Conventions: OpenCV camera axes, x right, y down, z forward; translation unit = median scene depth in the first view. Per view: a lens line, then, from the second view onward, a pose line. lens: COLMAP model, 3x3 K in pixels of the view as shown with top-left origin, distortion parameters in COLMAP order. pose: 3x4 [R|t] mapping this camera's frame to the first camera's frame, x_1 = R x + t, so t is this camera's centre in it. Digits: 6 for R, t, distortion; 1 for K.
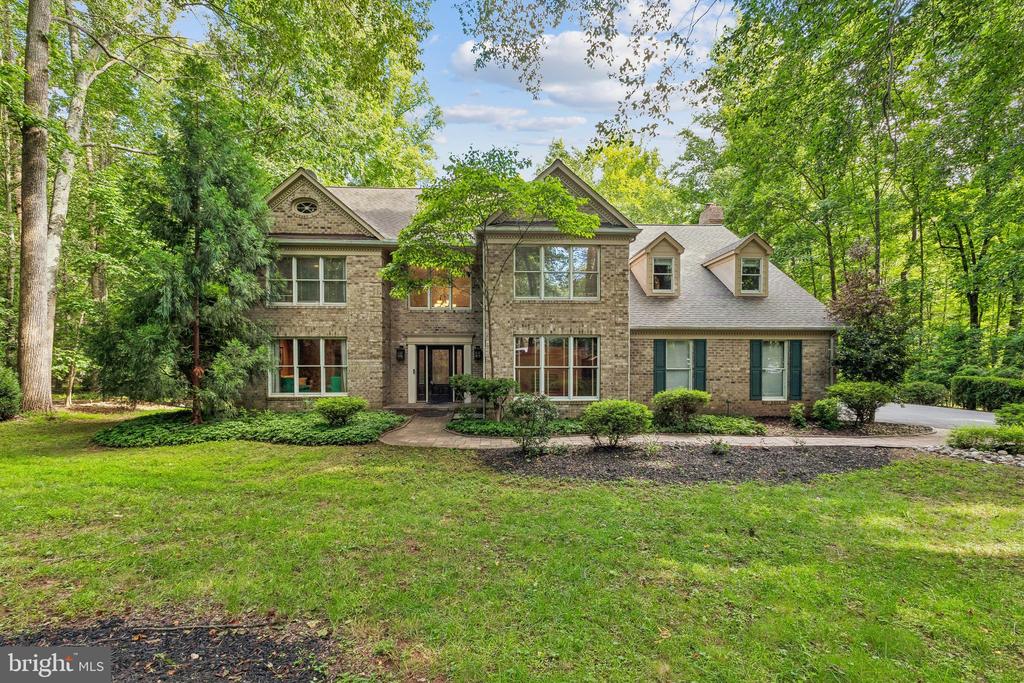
lens RADIAL K [[444.4, 0, 510.6], [0, 444.4, 347.1], [0, 0, 1]] dist [0.001082, 0.000217]
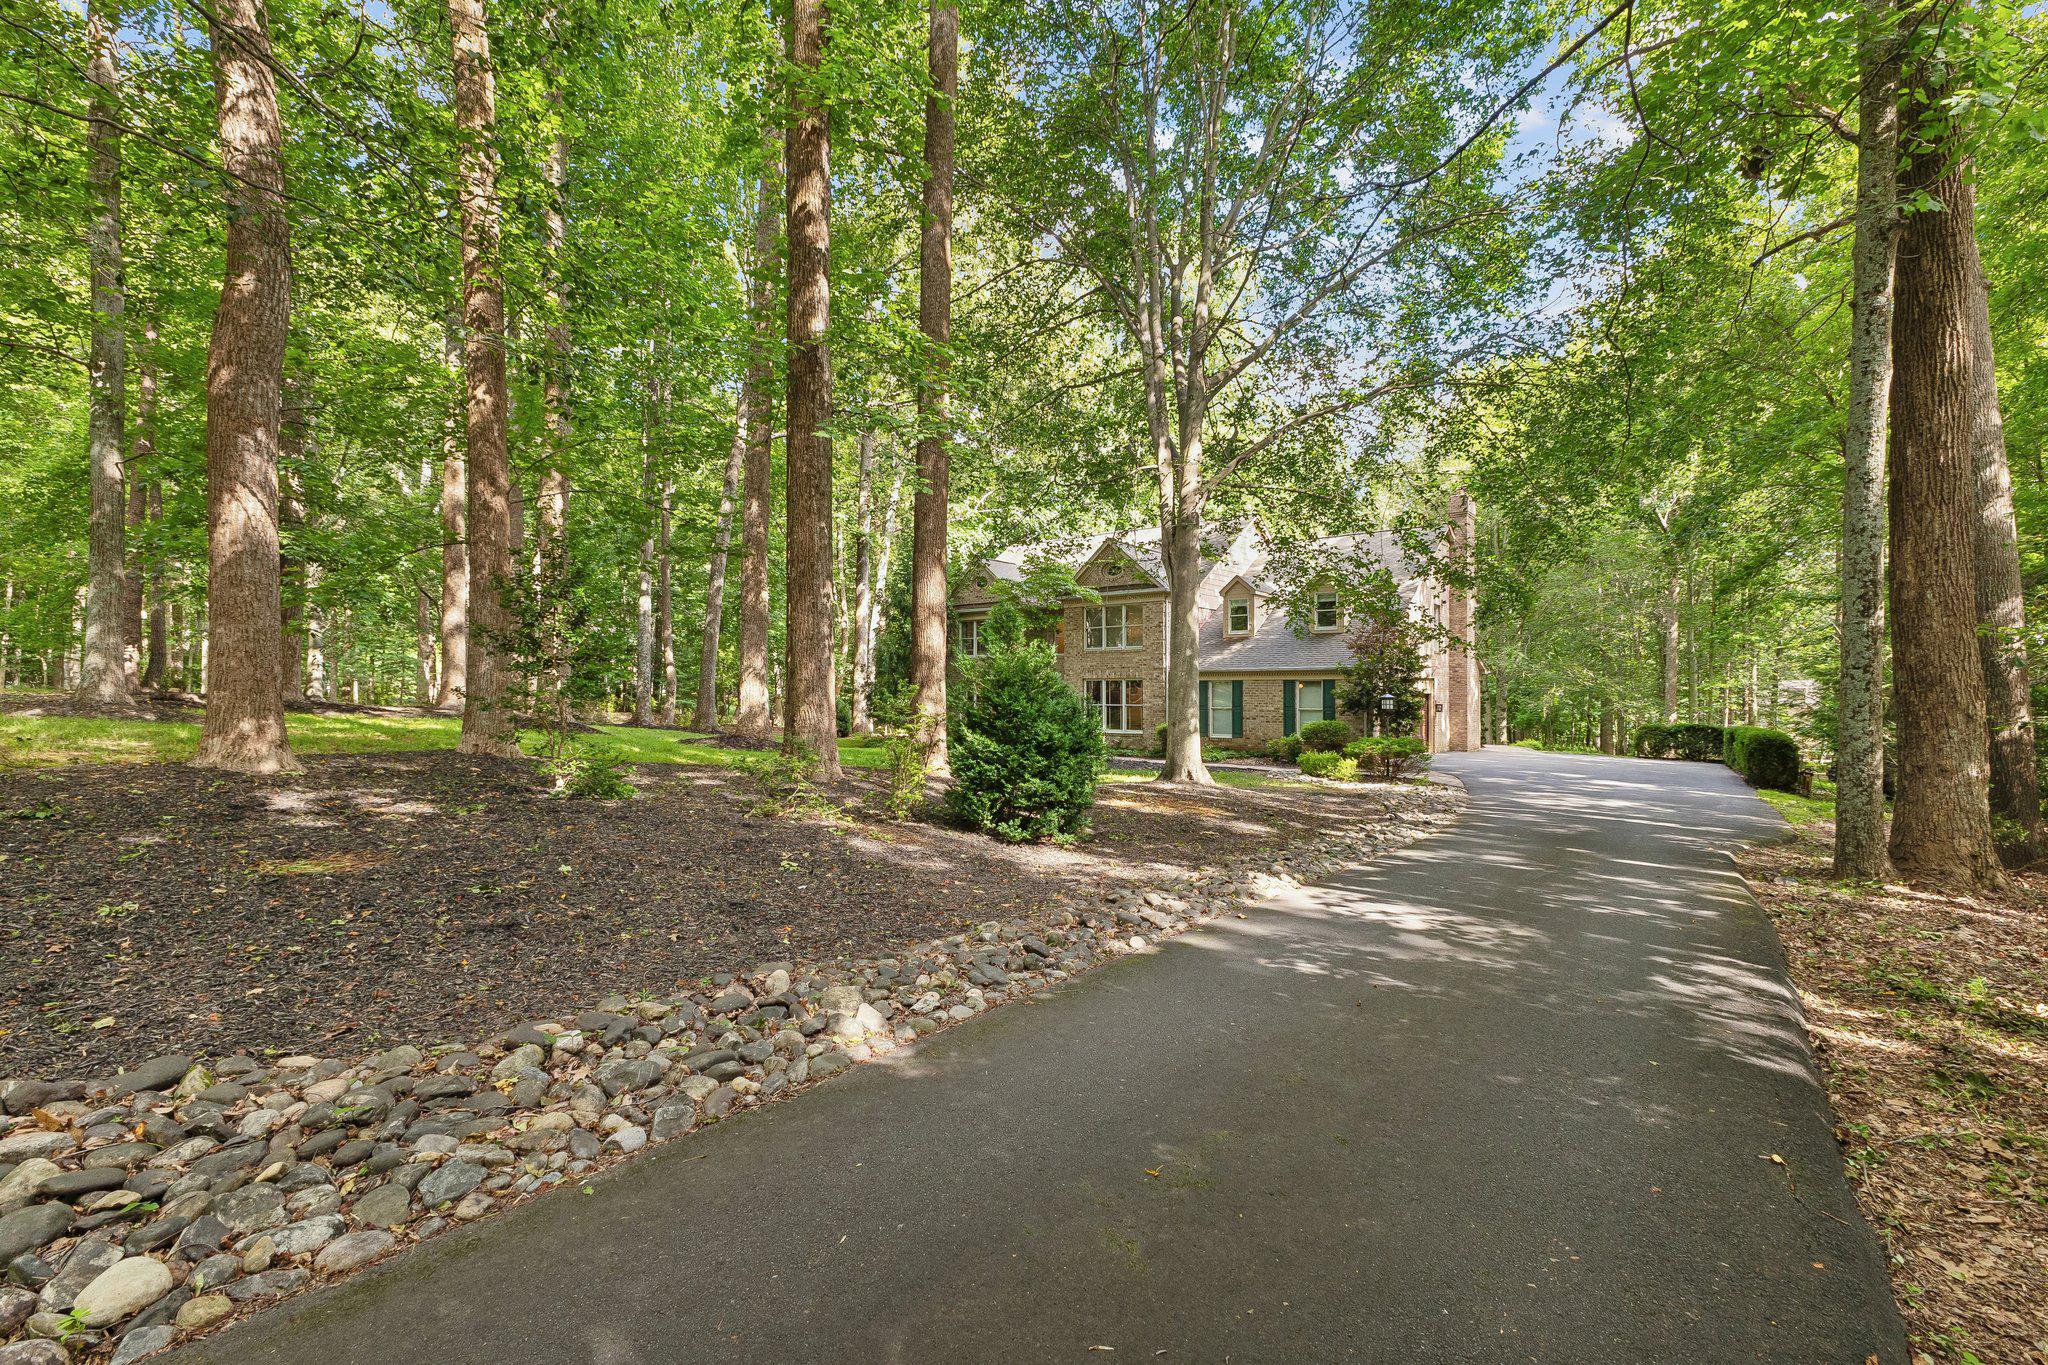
lens RADIAL K [[888.7, 0, 1023.4], [0, 888.7, 691.1], [0, 0, 1]] dist [0.001082, 0.000217]
pose [[0.739237, 0.000011, -0.673445, 1.402731], [-0.001272, 0.999998, -0.001381, 0.011176], [0.673444, 0.001877, 0.739236, -0.861440]]
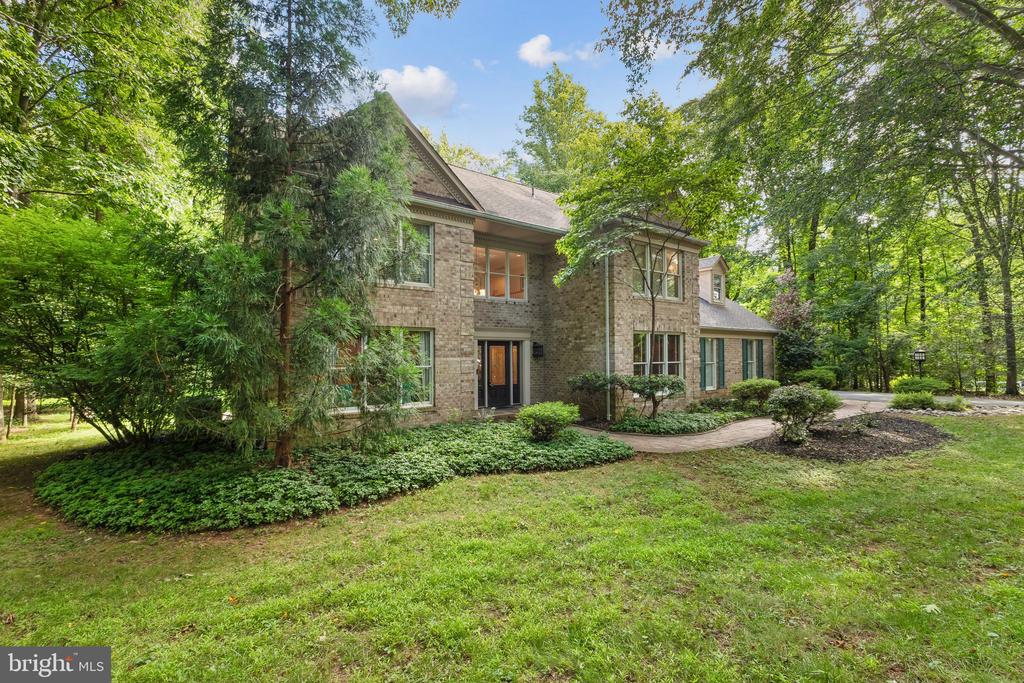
lens RADIAL K [[444.4, 0, 510.8], [0, 444.4, 336.9], [0, 0, 1]] dist [0.001082, 0.000217]
pose [[0.836547, 0.015275, 0.547683, -0.676714], [-0.004030, 0.999756, -0.021727, 0.007745], [-0.547881, 0.015968, 0.836404, 0.288604]]
